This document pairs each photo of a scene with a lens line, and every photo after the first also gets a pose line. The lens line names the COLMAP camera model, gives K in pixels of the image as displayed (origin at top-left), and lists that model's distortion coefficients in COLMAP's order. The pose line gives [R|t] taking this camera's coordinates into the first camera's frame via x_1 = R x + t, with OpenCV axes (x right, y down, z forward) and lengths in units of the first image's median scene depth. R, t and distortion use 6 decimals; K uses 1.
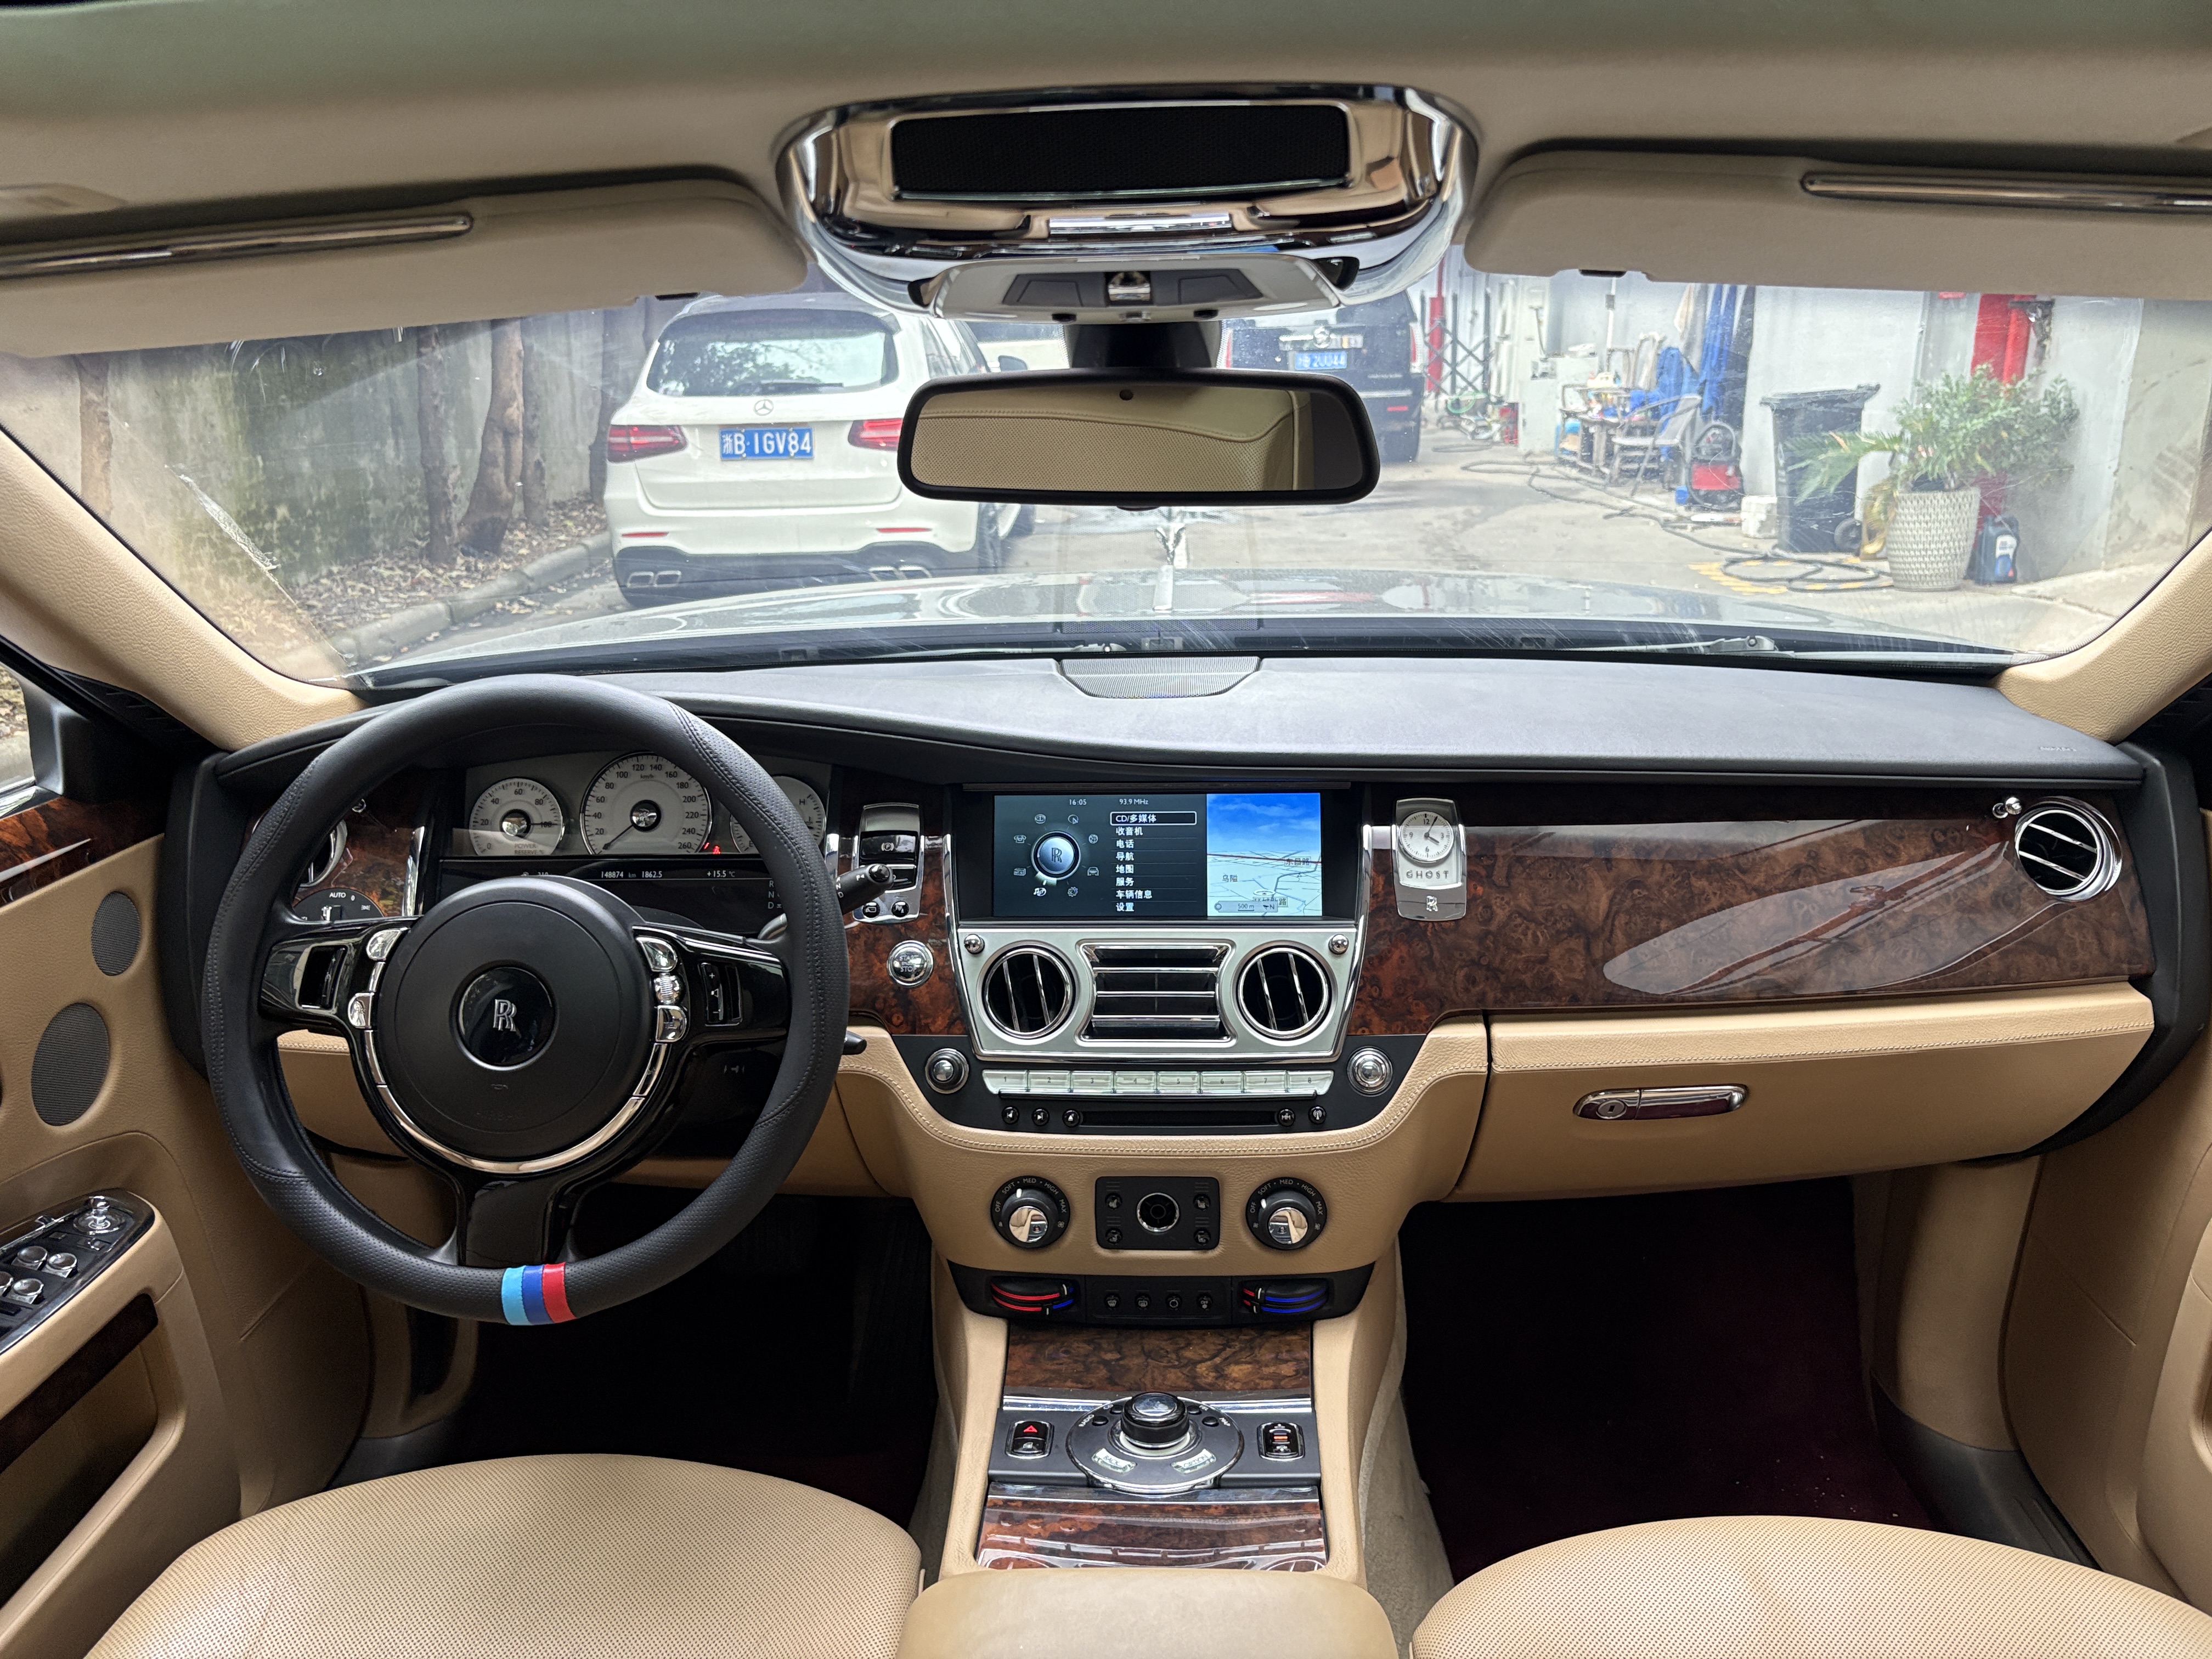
lens RADIAL K [[1711.8, 0, 1110.9], [0, 1711.8, 778.5], [0, 0, 1]] dist [0.035905, -0.024359]
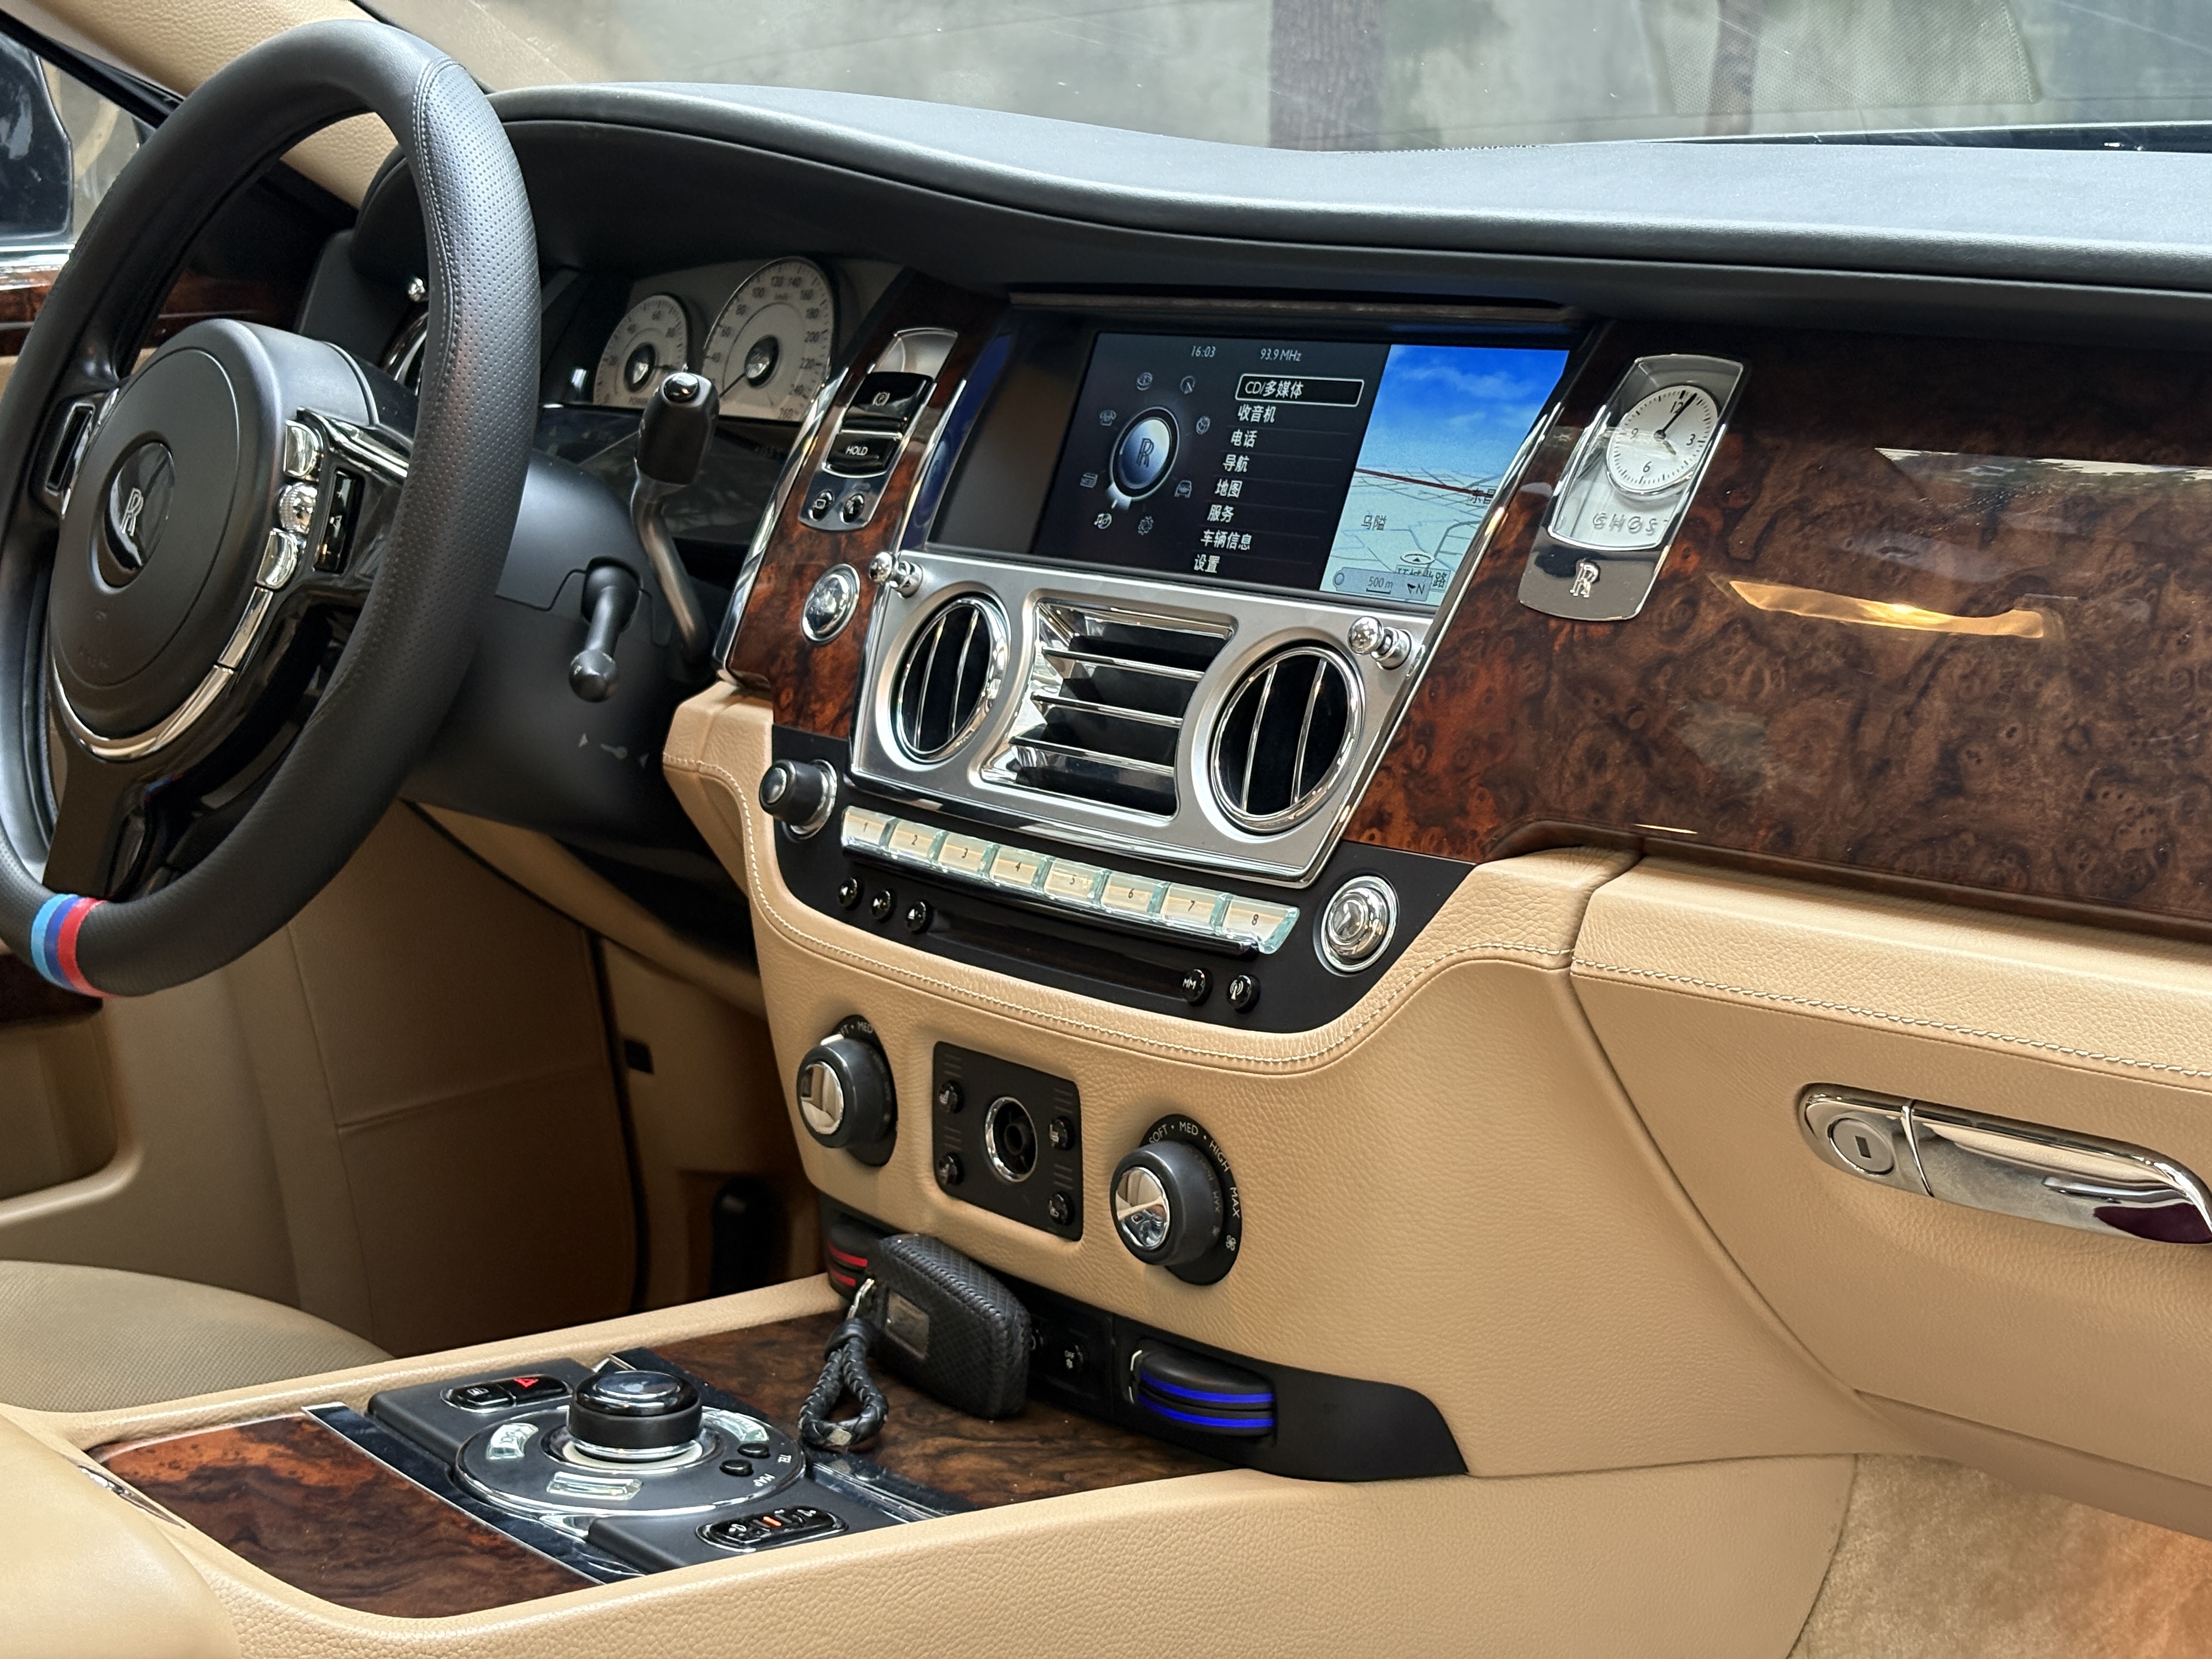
lens RADIAL K [[3389.2, 0, 1104.4], [0, 3389.2, 831.1], [0, 0, 1]] dist [0.126163, 0.000000]
pose [[0.662011, 0.146594, -0.735018, 0.735056], [-0.169198, 0.984600, 0.043980, 0.116874], [0.730146, 0.095248, 0.676620, 0.345986]]
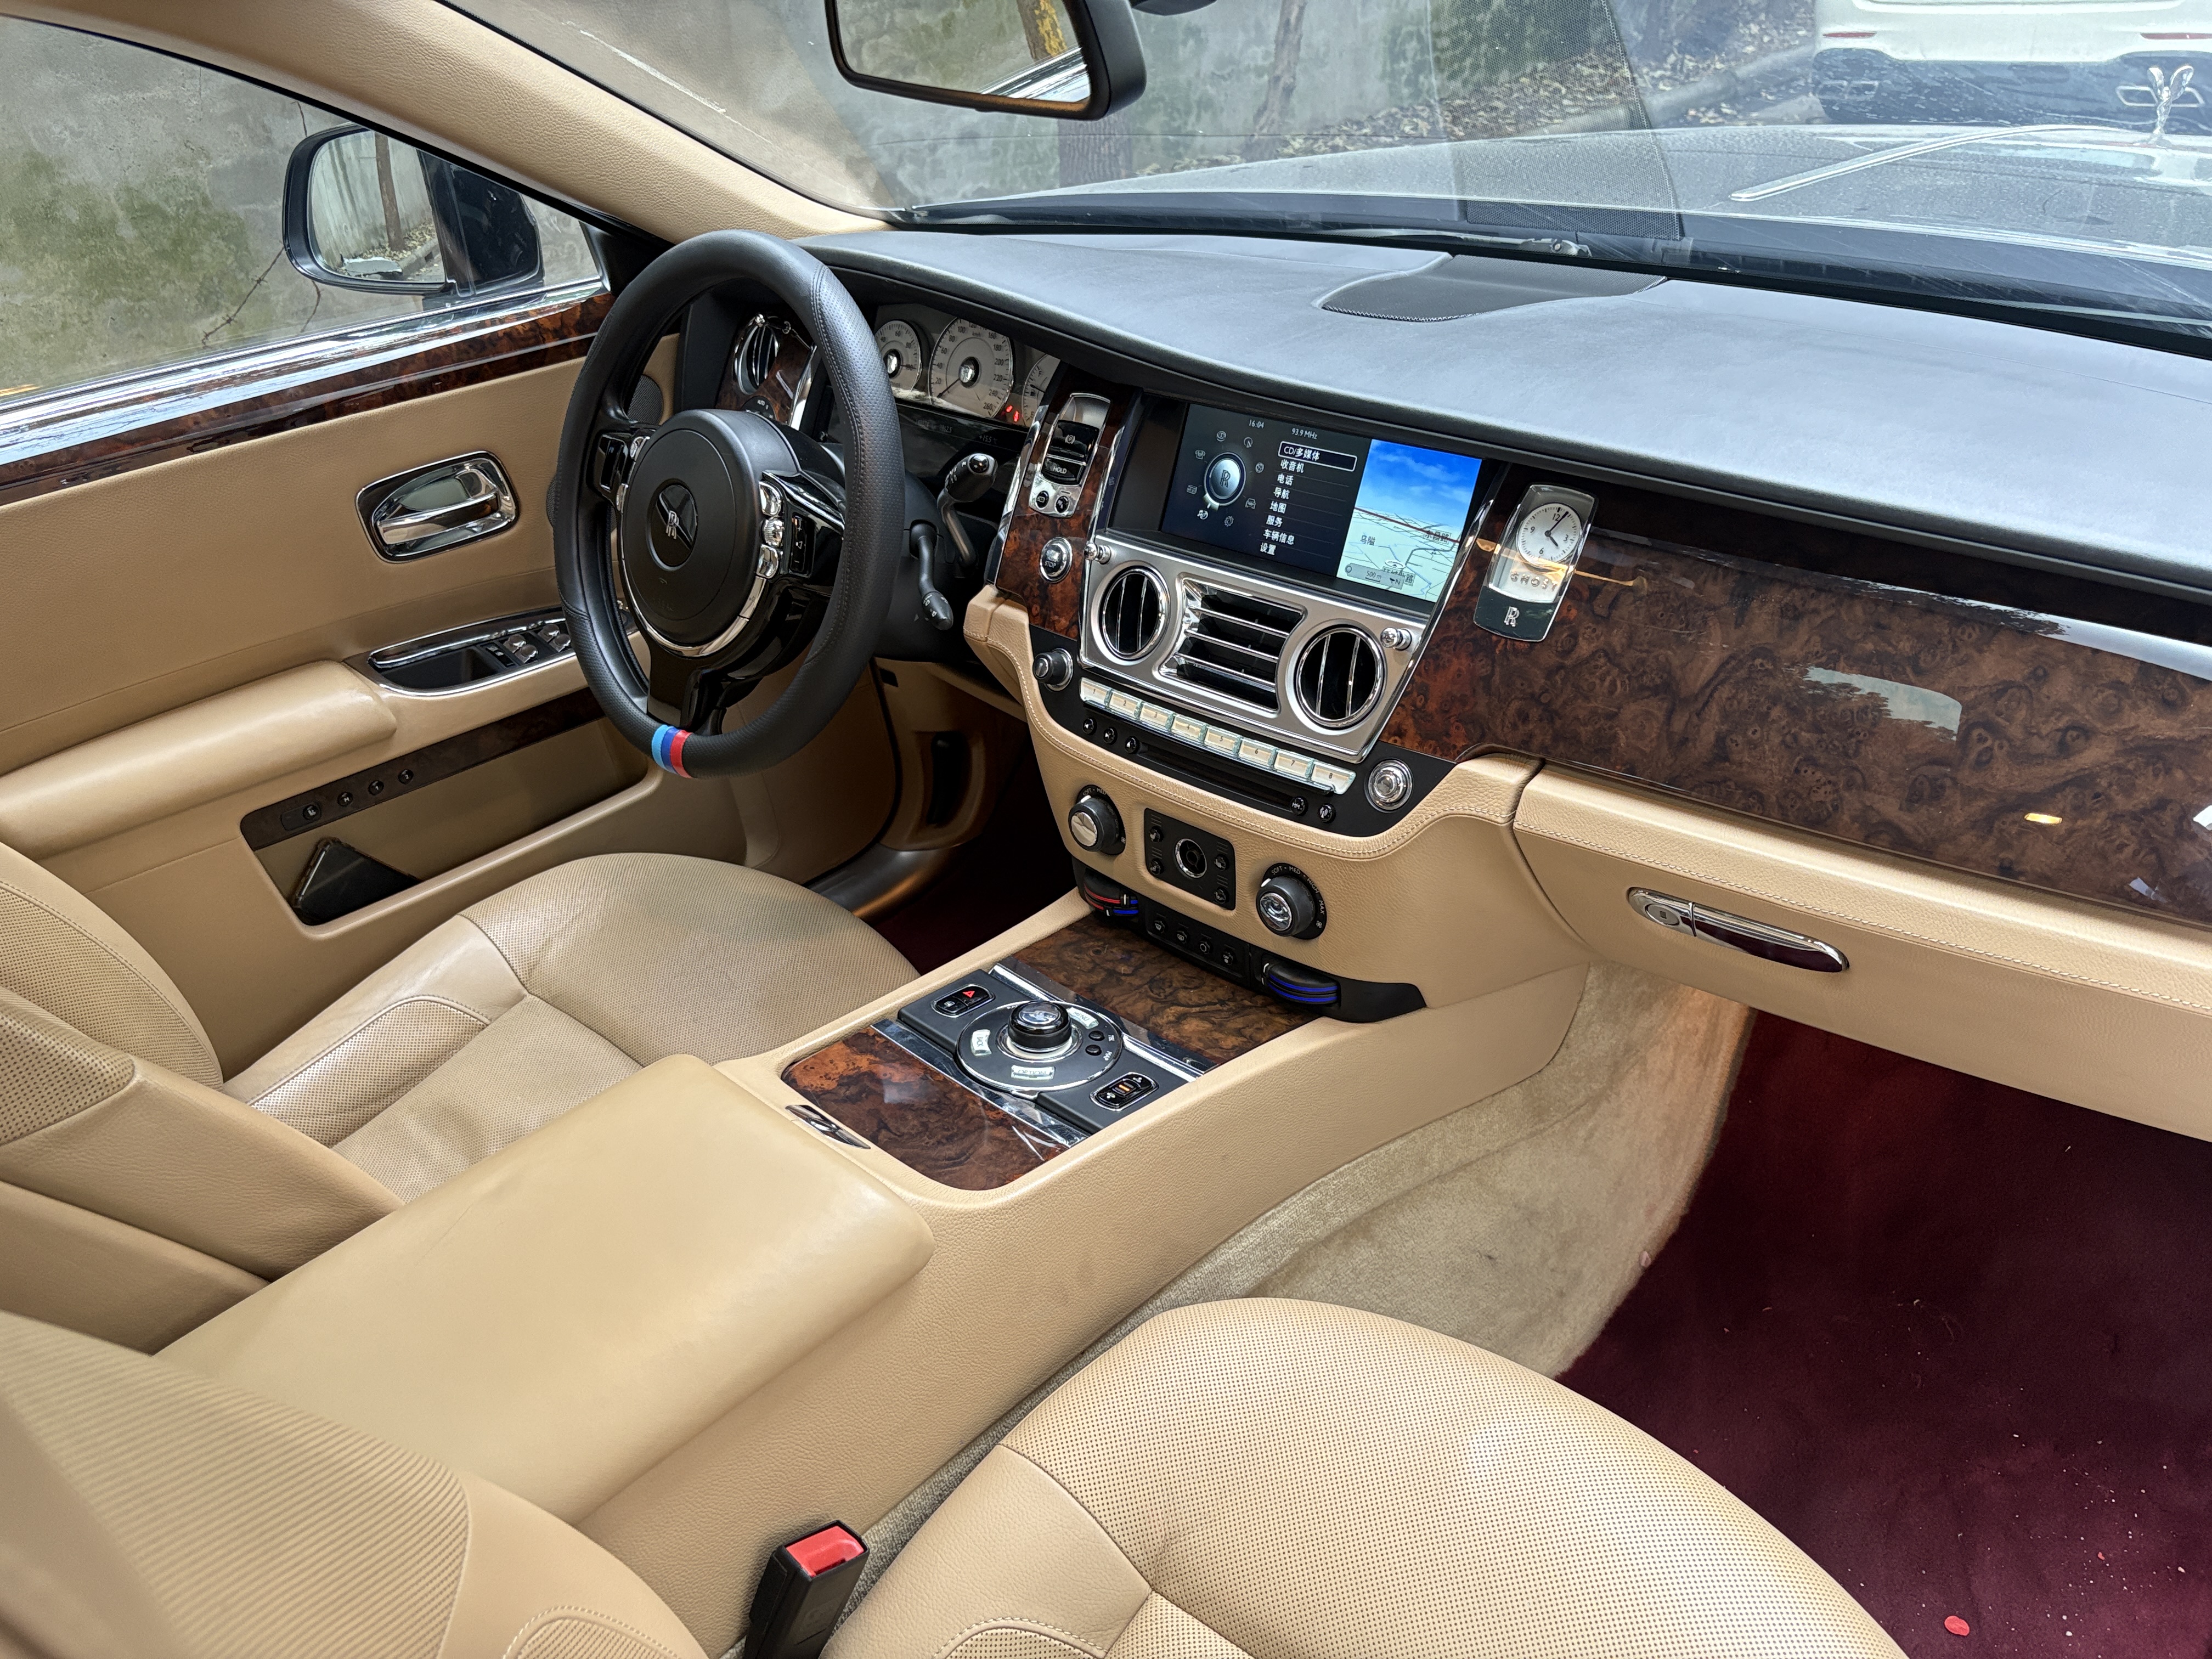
lens RADIAL K [[1711.8, 0, 1096.0], [0, 1711.8, 866.9], [0, 0, 1]] dist [0.035905, -0.024359]
pose [[0.730895, 0.315935, -0.604961, 0.578171], [-0.111378, 0.929735, 0.350982, -0.083108], [0.673340, -0.189151, 0.714727, 0.247832]]
